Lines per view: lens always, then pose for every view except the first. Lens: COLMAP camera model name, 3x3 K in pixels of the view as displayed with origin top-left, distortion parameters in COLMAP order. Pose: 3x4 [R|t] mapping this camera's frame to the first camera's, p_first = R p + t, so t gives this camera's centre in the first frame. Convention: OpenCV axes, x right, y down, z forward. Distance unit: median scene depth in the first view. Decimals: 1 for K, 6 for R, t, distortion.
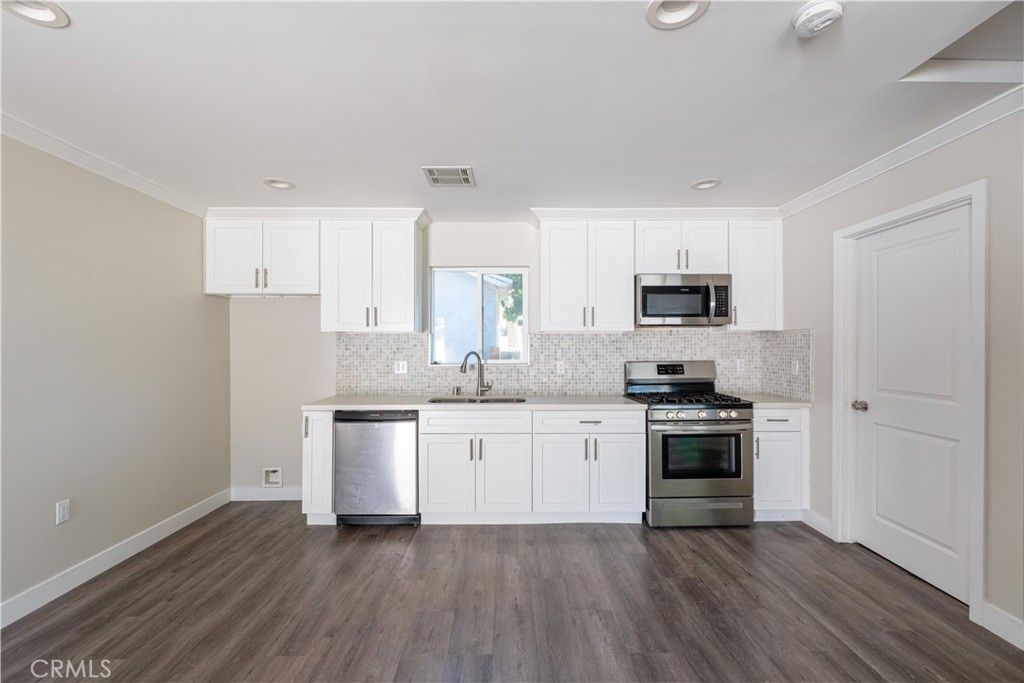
lens RADIAL K [[437.3, 0, 512.8], [0, 437.3, 346.8], [0, 0, 1]] dist [-0.004351, -0.001154]
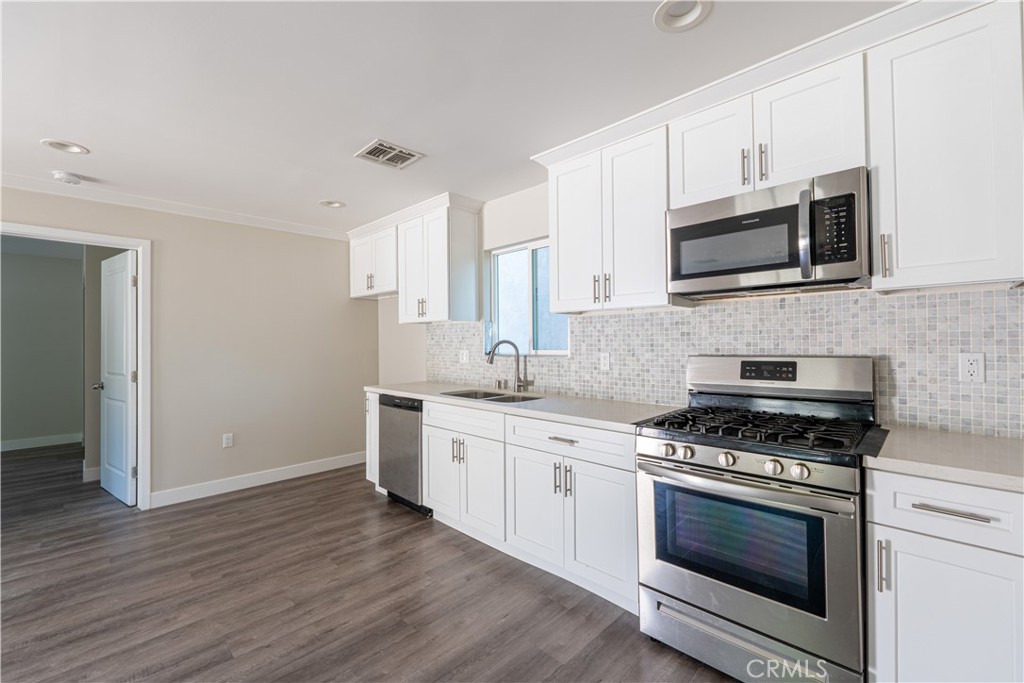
lens RADIAL K [[437.3, 0, 502.9], [0, 437.3, 336.6], [0, 0, 1]] dist [-0.004351, -0.001154]
pose [[0.692942, -0.012766, -0.720880, 0.569715], [0.008658, 0.999918, -0.009384, 0.012537], [0.720941, 0.000261, 0.692996, 0.416432]]
